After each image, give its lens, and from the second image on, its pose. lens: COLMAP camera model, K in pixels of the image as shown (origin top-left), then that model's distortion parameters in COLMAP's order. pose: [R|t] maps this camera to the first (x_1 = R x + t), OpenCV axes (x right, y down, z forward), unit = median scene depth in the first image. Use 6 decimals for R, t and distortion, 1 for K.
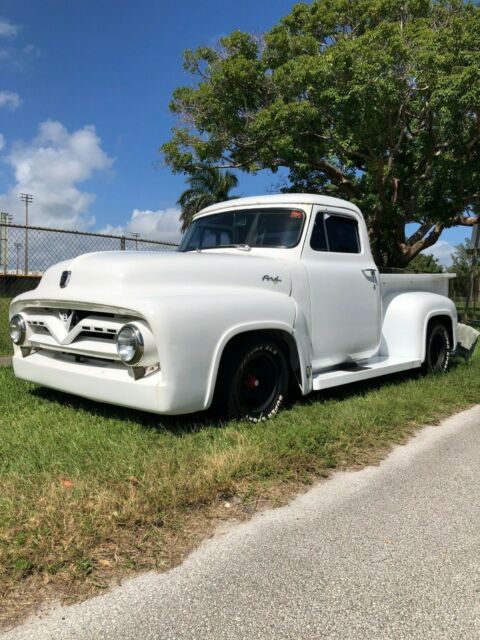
lens RADIAL K [[517.6, 0, 240.1], [0, 517.6, 302.8], [0, 0, 1]] dist [0.016075, 0.002820]
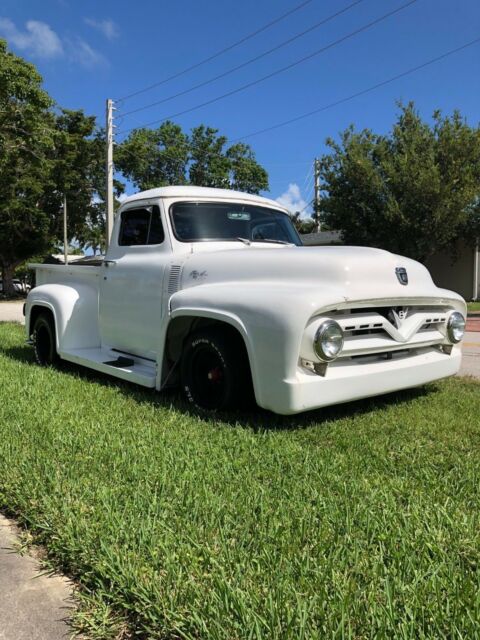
lens RADIAL K [[514.4, 0, 240.6], [0, 514.4, 300.9], [0, 0, 1]] dist [0.014559, -0.001329]
pose [[0.153370, -0.049697, 0.986918, -1.203835], [0.022743, 0.998648, 0.046753, -0.044815], [-0.987907, 0.015275, 0.154292, 1.025087]]
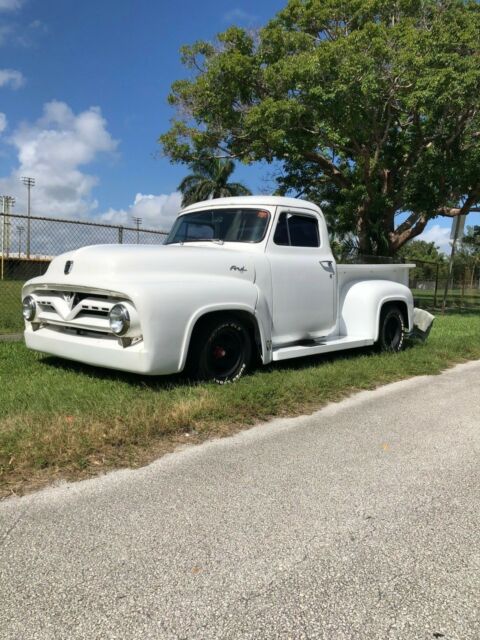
lens RADIAL K [[513.0, 0, 240.2], [0, 513.0, 300.0], [0, 0, 1]] dist [0.015546, -0.001363]
pose [[0.999946, 0.010419, -0.000090, 0.064527], [-0.010414, 0.999679, 0.023088, -0.000467], [0.000331, -0.023086, 0.999733, -0.199978]]
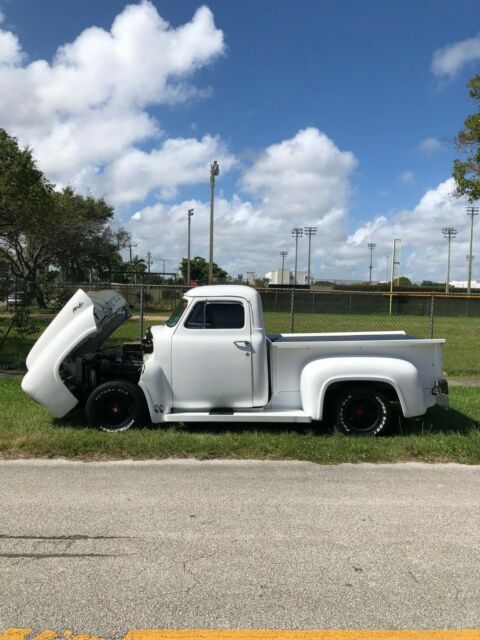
lens RADIAL K [[513.0, 0, 240.2], [0, 513.0, 300.0], [0, 0, 1]] dist [0.015546, -0.001363]
pose [[0.701724, 0.002253, -0.712445, 1.411387], [-0.024801, 0.999466, -0.021267, -0.168947], [0.712017, 0.032593, 0.701405, 0.072241]]
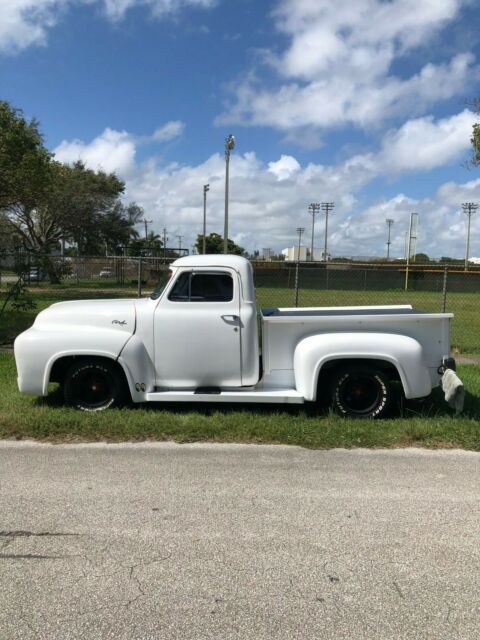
lens RADIAL K [[514.4, 0, 240.6], [0, 514.4, 300.9], [0, 0, 1]] dist [0.014559, -0.001329]
pose [[0.681453, 0.038455, -0.730851, 1.373438], [-0.027044, 0.999260, 0.027362, -0.156560], [0.731362, 0.001119, 0.681988, 0.217246]]
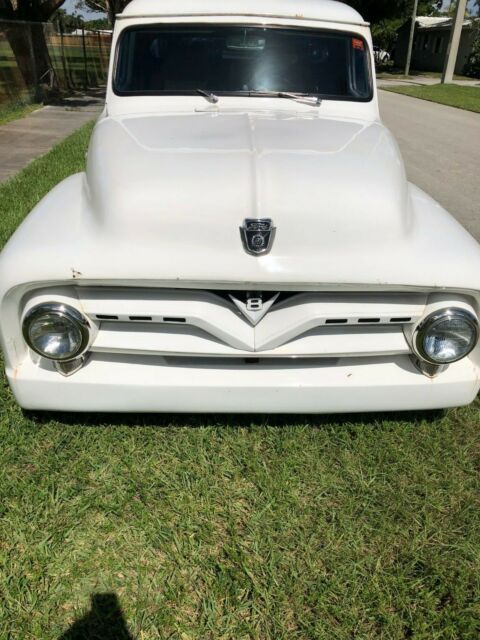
lens RADIAL K [[526.6, 0, 243.6], [0, 526.6, 308.2], [0, 0, 1]] dist [0.012710, -0.006418]
pose [[0.718413, -0.305698, 0.624845, -0.607373], [-0.006971, 0.895051, 0.445909, -0.184467], [-0.695582, -0.324703, 0.640885, 0.591216]]
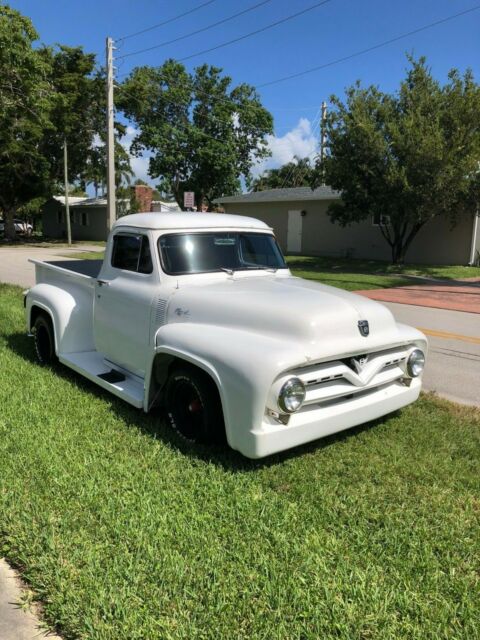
lens RADIAL K [[514.4, 0, 240.6], [0, 514.4, 300.9], [0, 0, 1]] dist [0.014559, -0.001329]
pose [[0.160183, -0.154933, 0.974853, -1.268497], [0.000707, 0.987623, 0.156846, -0.241314], [-0.987087, -0.024435, 0.158309, 0.966141]]
